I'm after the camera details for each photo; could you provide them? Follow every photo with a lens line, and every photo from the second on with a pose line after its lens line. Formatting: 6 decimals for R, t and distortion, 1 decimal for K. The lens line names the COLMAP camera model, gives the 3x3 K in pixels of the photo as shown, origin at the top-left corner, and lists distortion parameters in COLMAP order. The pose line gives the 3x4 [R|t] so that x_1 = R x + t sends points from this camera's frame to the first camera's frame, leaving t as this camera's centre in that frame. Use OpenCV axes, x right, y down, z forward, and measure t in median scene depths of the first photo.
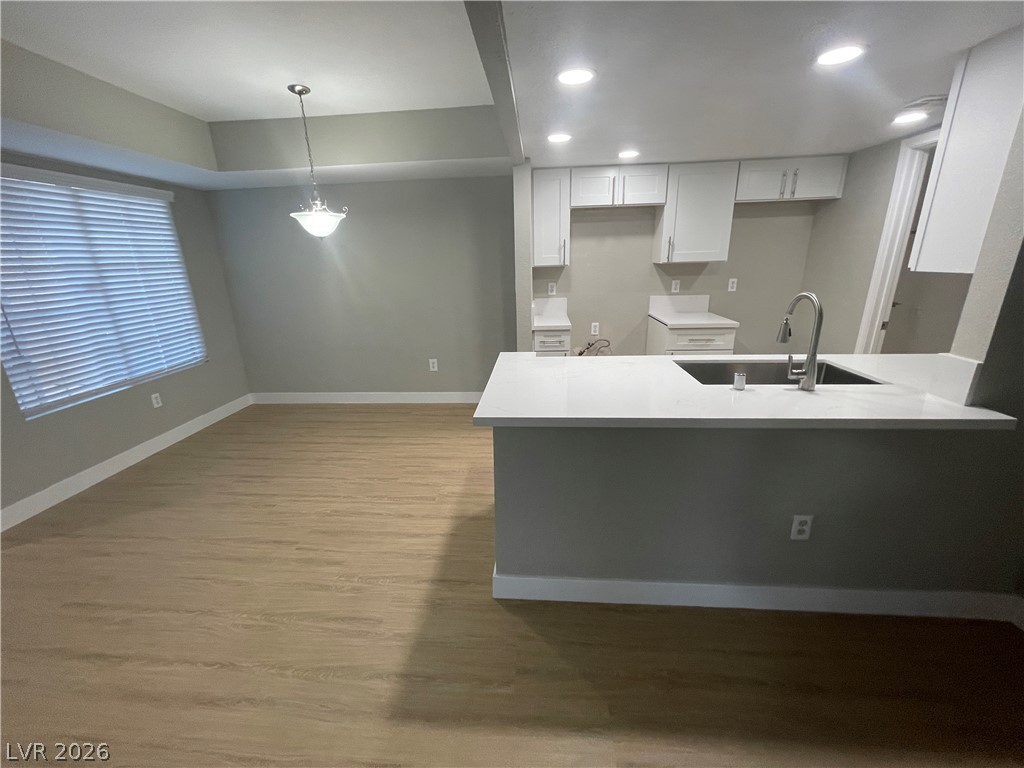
lens RADIAL K [[412.8, 0, 505.3], [0, 412.8, 386.1], [0, 0, 1]] dist [-0.000317, -0.000468]
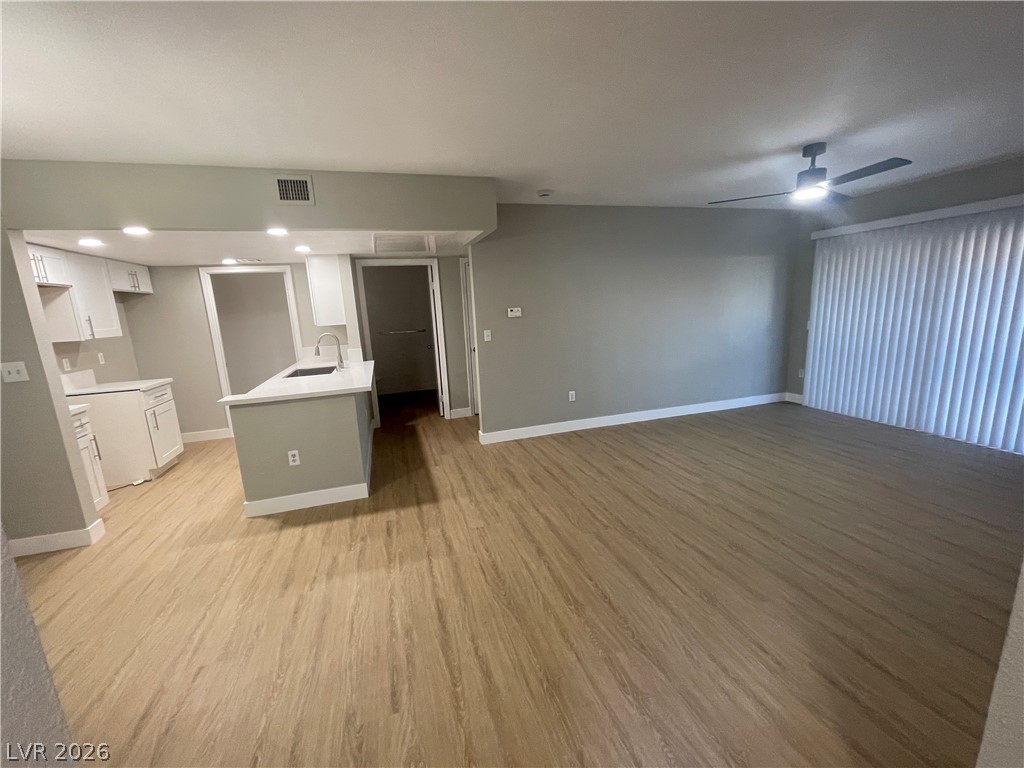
lens RADIAL K [[412.8, 0, 505.3], [0, 412.8, 386.1], [0, 0, 1]] dist [-0.000317, -0.000468]
pose [[-0.363300, -0.133042, 0.922124, -1.102036], [0.338531, 0.903251, 0.263694, -0.120851], [-0.867992, 0.407967, -0.283112, 0.469827]]
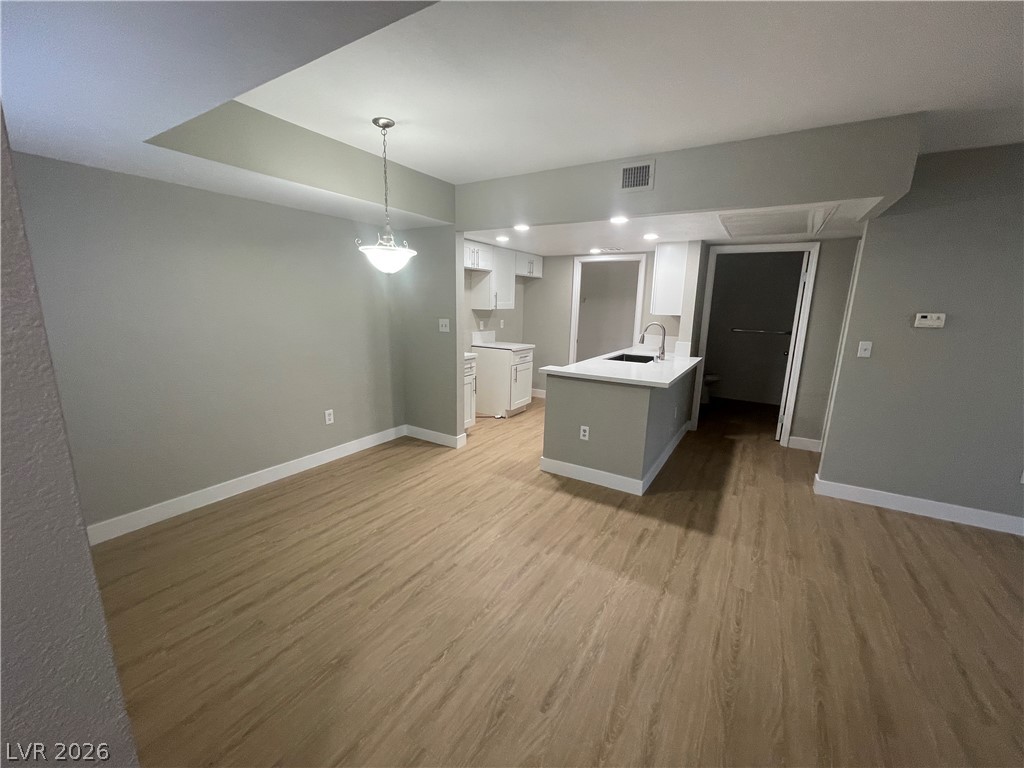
lens RADIAL K [[412.8, 0, 505.3], [0, 412.8, 386.1], [0, 0, 1]] dist [-0.000317, -0.000468]
pose [[0.461066, -0.141013, 0.876090, -1.038125], [0.234725, 0.971507, 0.032841, -0.076052], [-0.855758, 0.190498, 0.481028, 0.335761]]
